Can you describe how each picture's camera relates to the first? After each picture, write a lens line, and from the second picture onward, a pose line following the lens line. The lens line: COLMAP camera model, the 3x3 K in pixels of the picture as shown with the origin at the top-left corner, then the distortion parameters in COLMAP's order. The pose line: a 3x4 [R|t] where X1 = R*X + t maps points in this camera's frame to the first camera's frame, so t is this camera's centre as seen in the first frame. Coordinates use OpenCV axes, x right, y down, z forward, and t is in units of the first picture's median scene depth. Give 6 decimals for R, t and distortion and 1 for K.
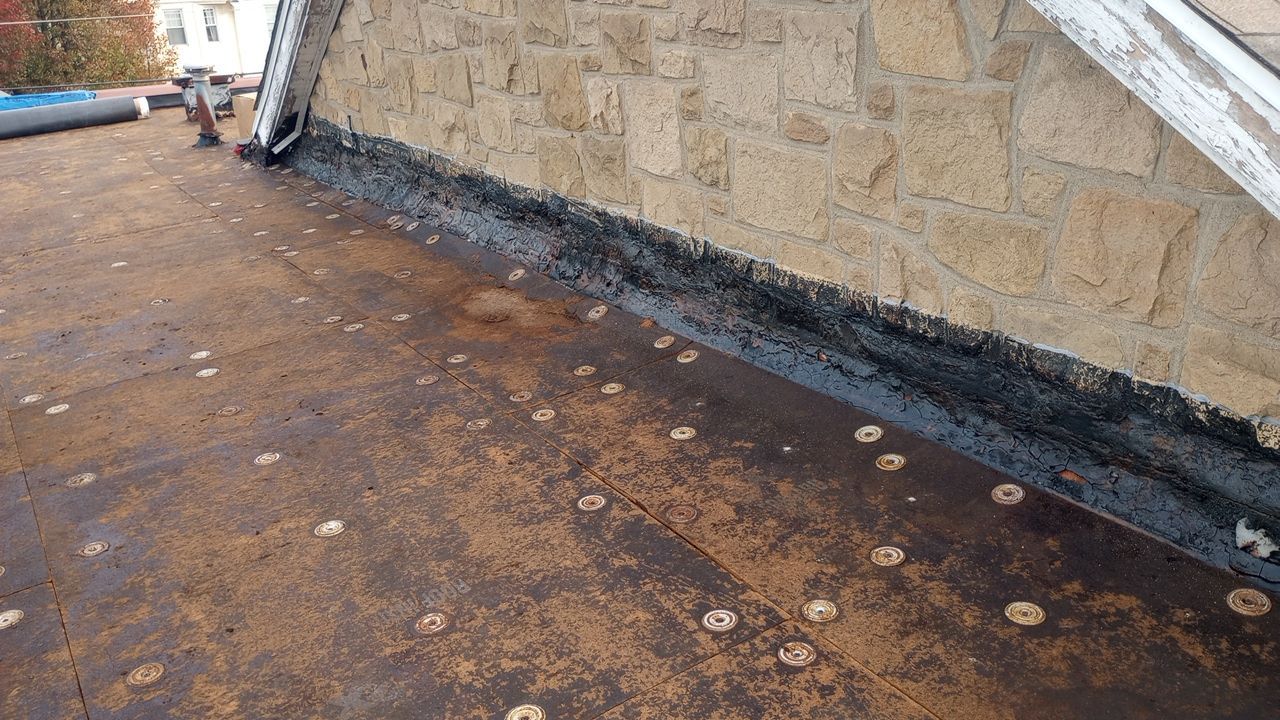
lens RADIAL K [[1047.5, 0, 642.4], [0, 1047.5, 358.2], [0, 0, 1]] dist [0.015778, -0.025912]
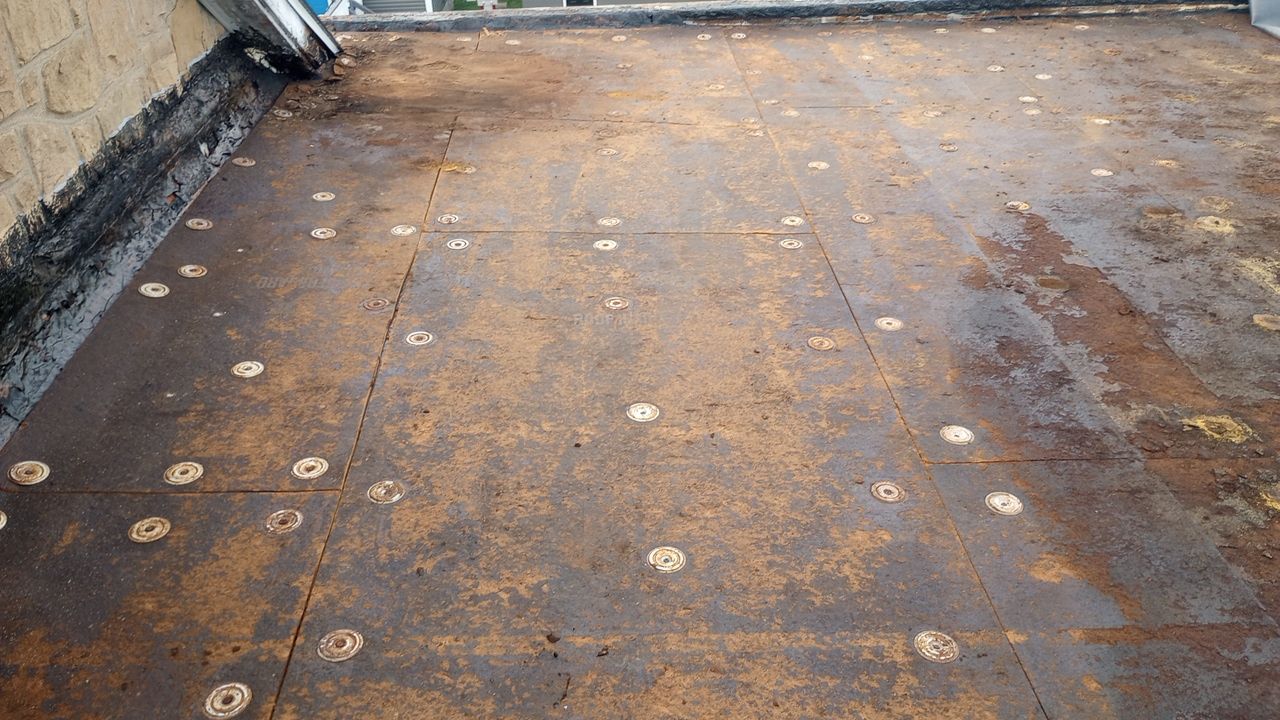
lens RADIAL K [[1047.5, 0, 640.1], [0, 1047.5, 361.9], [0, 0, 1]] dist [0.015778, -0.025912]
pose [[-0.859587, -0.217382, 0.462445, -0.704857], [0.228132, 0.646543, 0.727969, -0.539593], [-0.457238, 0.731251, -0.506168, 1.413933]]
